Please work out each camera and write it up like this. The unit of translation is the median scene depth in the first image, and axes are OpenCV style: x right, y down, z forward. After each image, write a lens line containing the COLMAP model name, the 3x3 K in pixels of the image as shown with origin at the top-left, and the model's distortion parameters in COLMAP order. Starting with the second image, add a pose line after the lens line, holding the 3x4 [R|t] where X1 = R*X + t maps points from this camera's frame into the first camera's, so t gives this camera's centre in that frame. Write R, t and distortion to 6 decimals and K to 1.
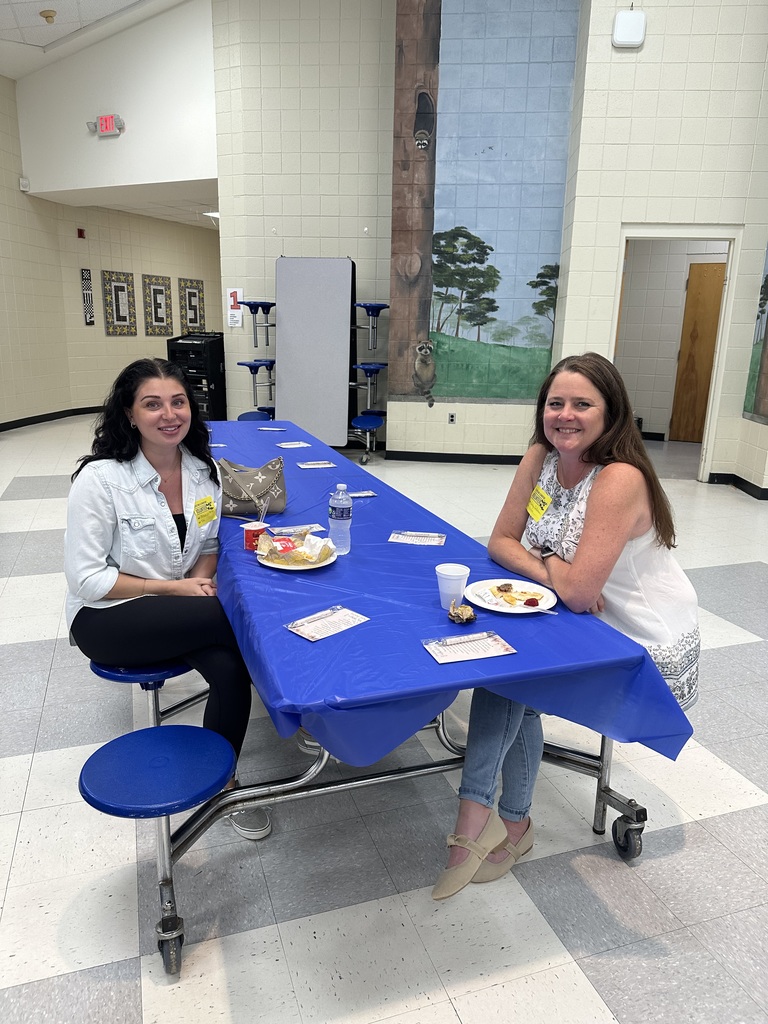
lens RADIAL K [[714.5, 0, 365.7], [0, 714.5, 511.9], [0, 0, 1]] dist [0.013005, -0.012584]
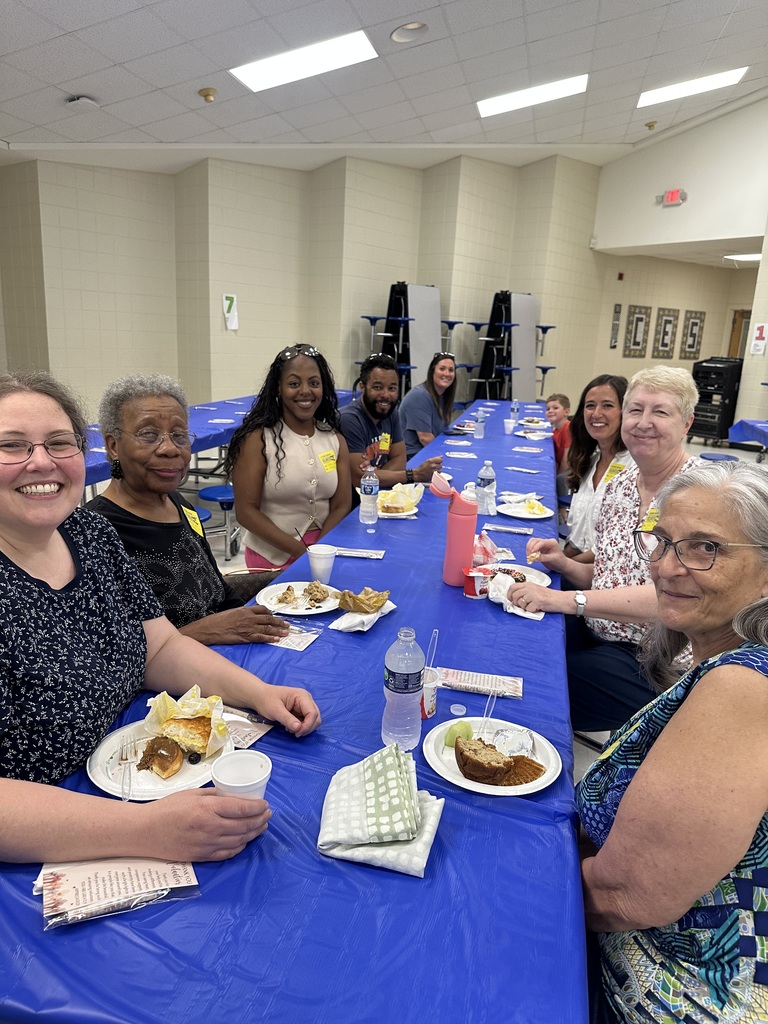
lens RADIAL K [[714.5, 0, 385.6], [0, 714.5, 517.8], [0, 0, 1]] dist [0.013005, -0.012584]
pose [[0.861951, 0.146306, -0.485422, -0.071214], [-0.155154, 0.987641, 0.022171, 0.066333], [0.482667, 0.056205, 0.873999, -0.270422]]
